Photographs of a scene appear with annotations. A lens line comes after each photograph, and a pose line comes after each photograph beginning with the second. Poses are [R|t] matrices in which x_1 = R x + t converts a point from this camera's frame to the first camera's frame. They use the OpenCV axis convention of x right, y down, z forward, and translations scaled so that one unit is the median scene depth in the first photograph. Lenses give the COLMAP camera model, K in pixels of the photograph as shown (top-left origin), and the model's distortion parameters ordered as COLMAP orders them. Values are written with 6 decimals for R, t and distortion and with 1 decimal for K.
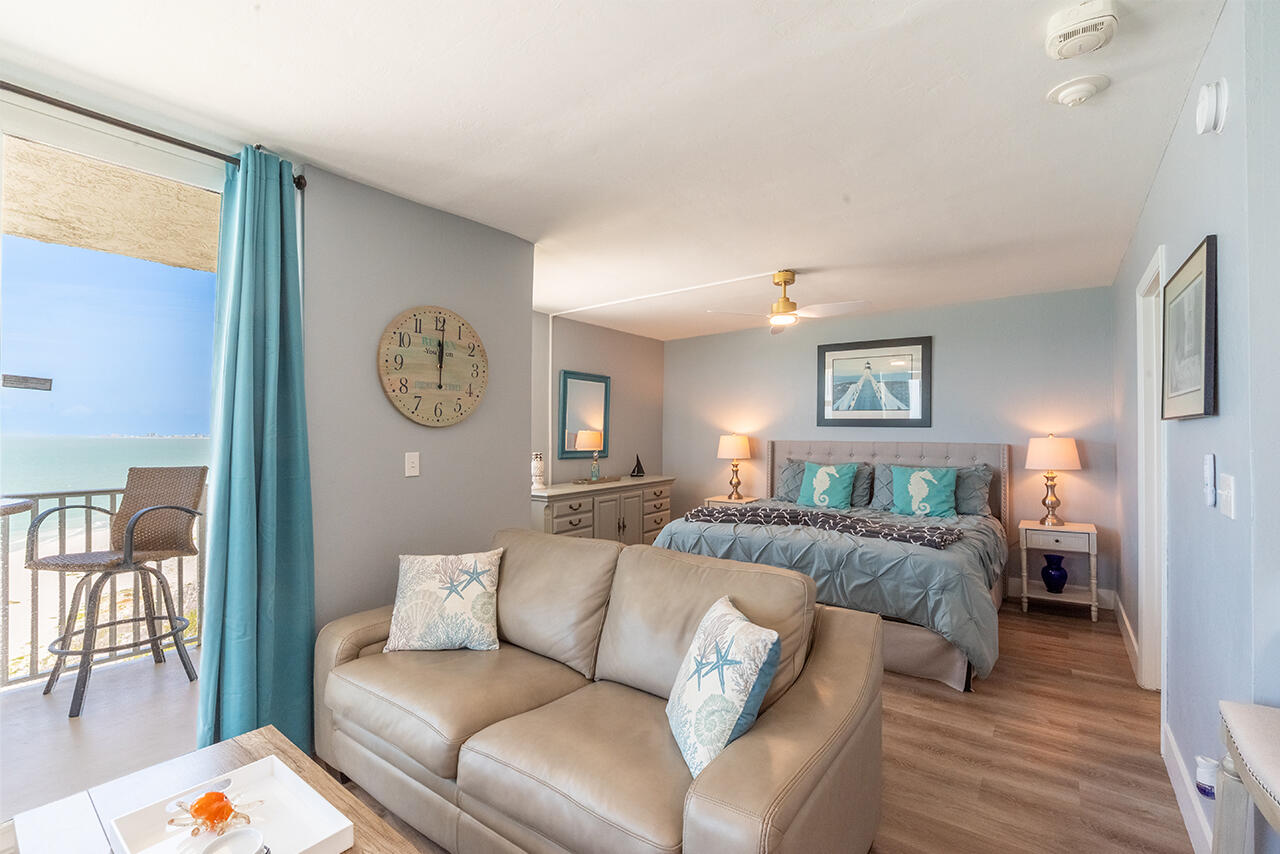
lens RADIAL K [[559.1, 0, 662.6], [0, 559.1, 423.5], [0, 0, 1]] dist [-0.013516, -0.003936]
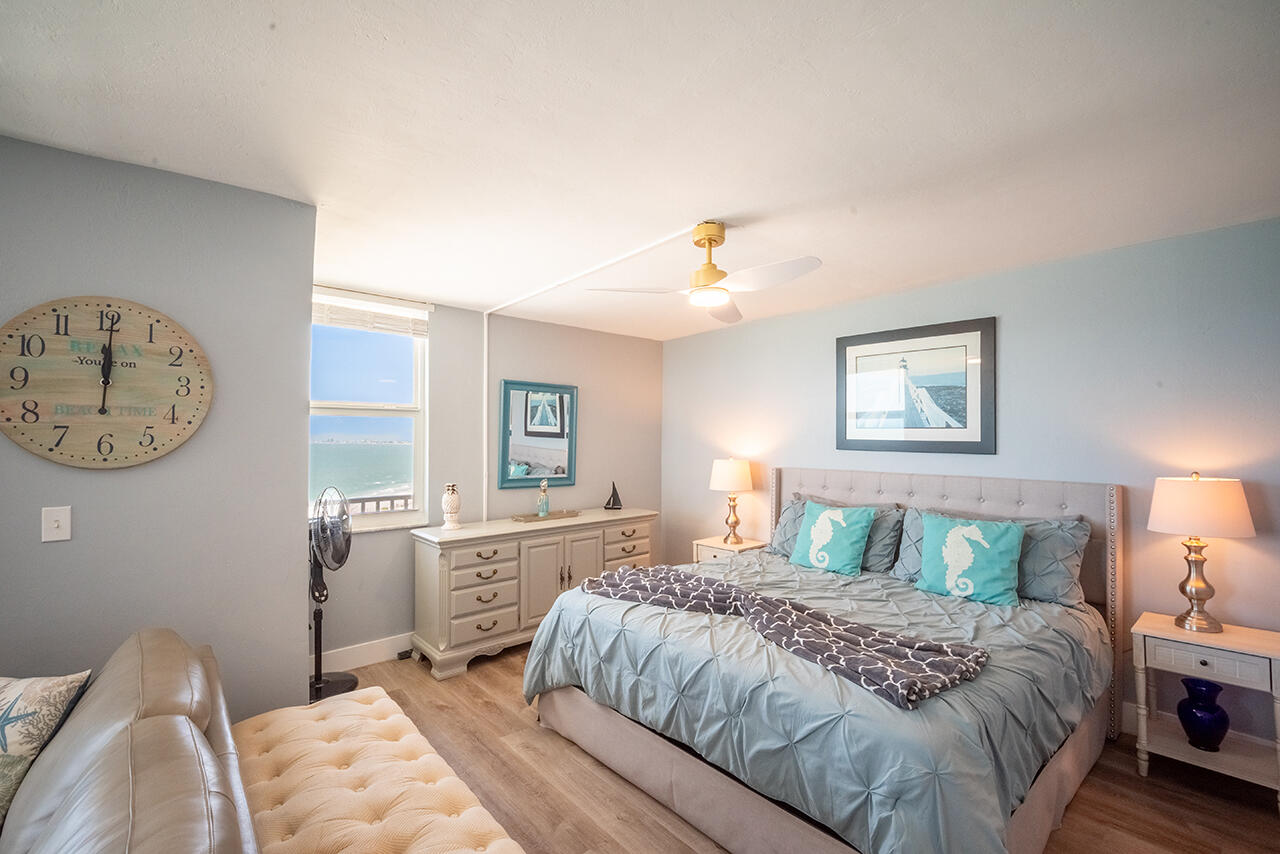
lens RADIAL K [[559.1, 0, 662.6], [0, 559.1, 422.5], [0, 0, 1]] dist [-0.013516, -0.003936]
pose [[0.976114, -0.005490, -0.217189, 0.313733], [0.002339, 0.999888, -0.014761, -0.029308], [0.217246, 0.013901, 0.976018, 0.352289]]
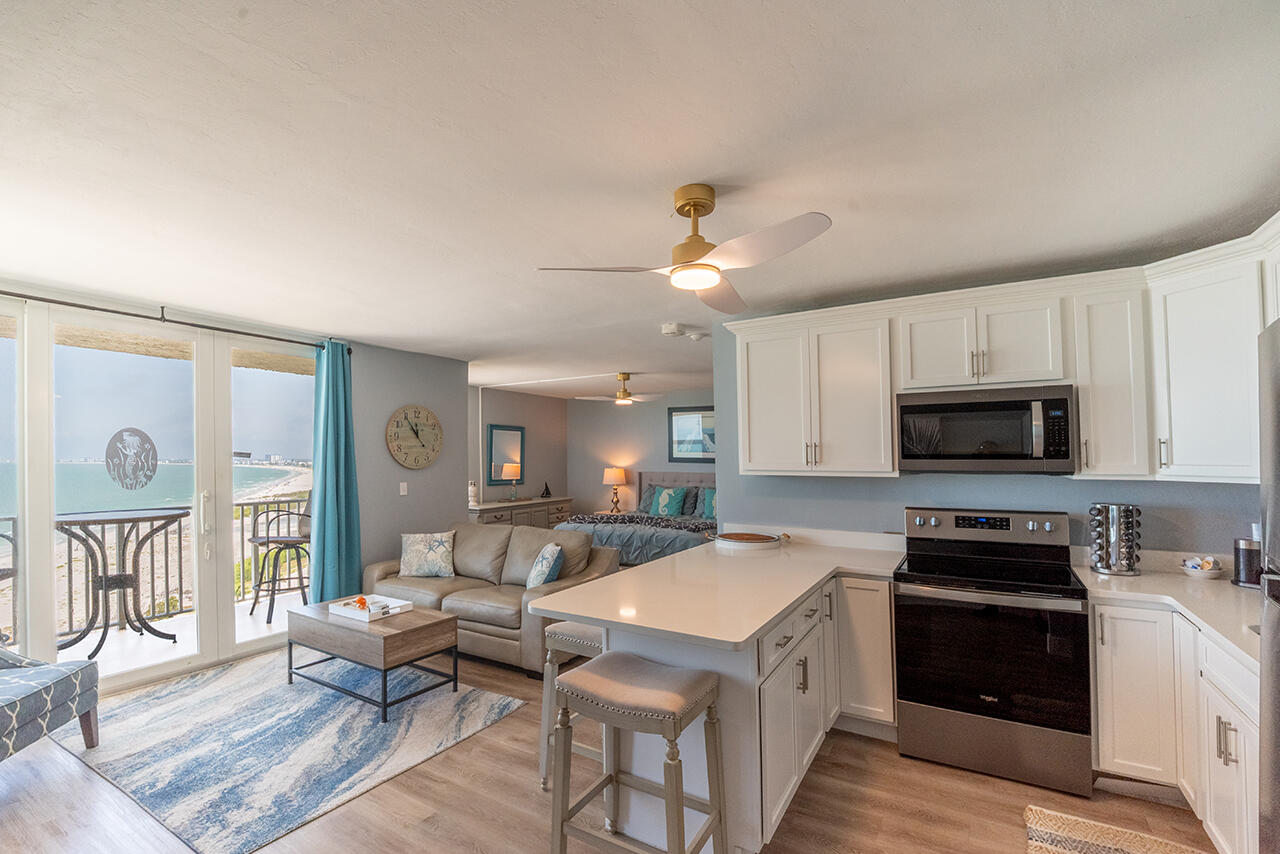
lens RADIAL K [[559.1, 0, 675.2], [0, 559.1, 460.9], [0, 0, 1]] dist [-0.013516, -0.003936]
pose [[0.991717, -0.001347, 0.128433, 0.152978], [-0.001549, 0.999747, 0.022444, -0.046056], [-0.128430, -0.022457, 0.991464, -0.688214]]
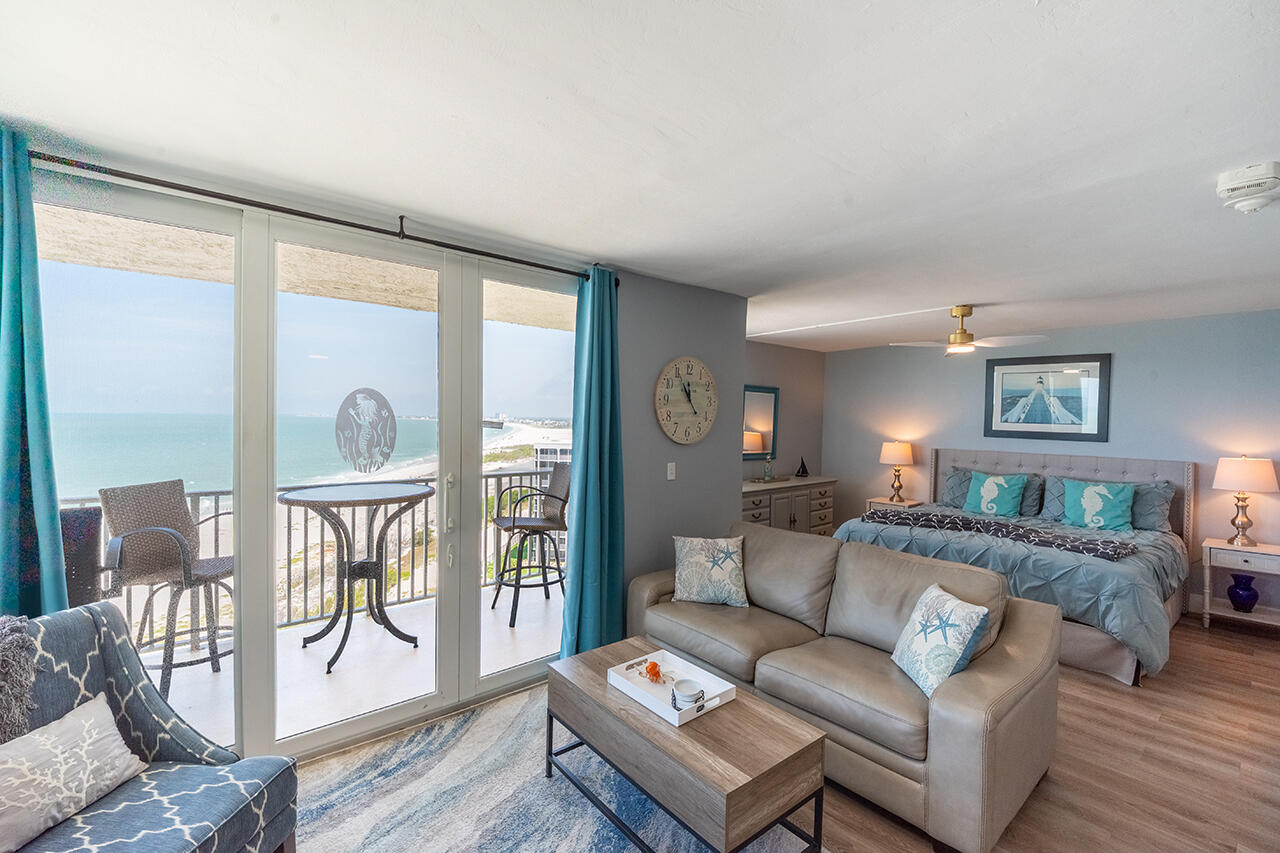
lens RADIAL K [[559.1, 0, 644.0], [0, 559.1, 421.6], [0, 0, 1]] dist [-0.013516, -0.003936]
pose [[0.969143, 0.016497, -0.245945, -0.123514], [-0.011503, 0.999698, 0.021727, -0.056514], [0.246229, -0.018228, 0.969040, -0.252376]]
